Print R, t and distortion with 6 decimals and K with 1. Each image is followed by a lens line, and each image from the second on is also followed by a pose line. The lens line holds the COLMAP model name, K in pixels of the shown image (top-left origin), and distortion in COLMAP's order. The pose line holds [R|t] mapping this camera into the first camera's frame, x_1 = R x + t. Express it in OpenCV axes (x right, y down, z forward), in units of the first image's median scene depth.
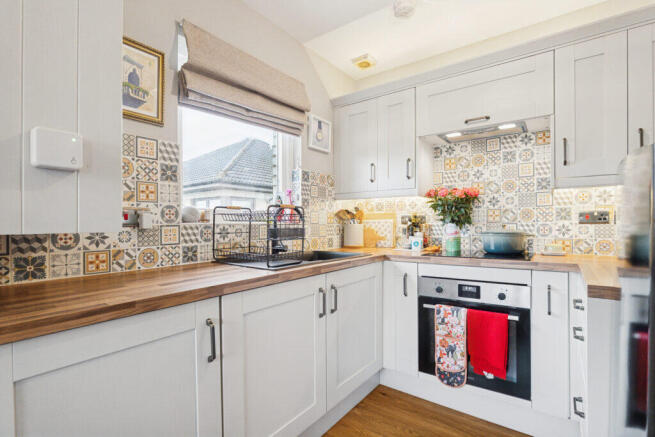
lens RADIAL K [[308.5, 0, 327.4], [0, 308.5, 228.3], [0, 0, 1]] dist [-0.036269, 0.013334]
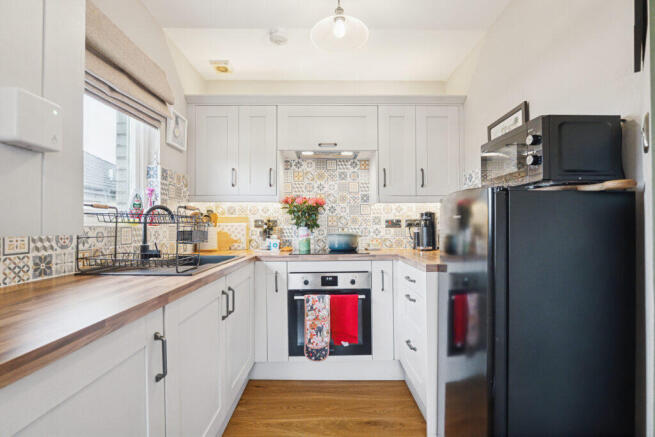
lens RADIAL K [[308.5, 0, 327.4], [0, 308.5, 228.3], [0, 0, 1]] dist [-0.036269, 0.013334]
pose [[0.795950, 0.002121, 0.605359, -0.281311], [0.006018, 0.999917, -0.011416, 0.003841], [-0.605333, 0.012730, 0.795871, -0.004026]]
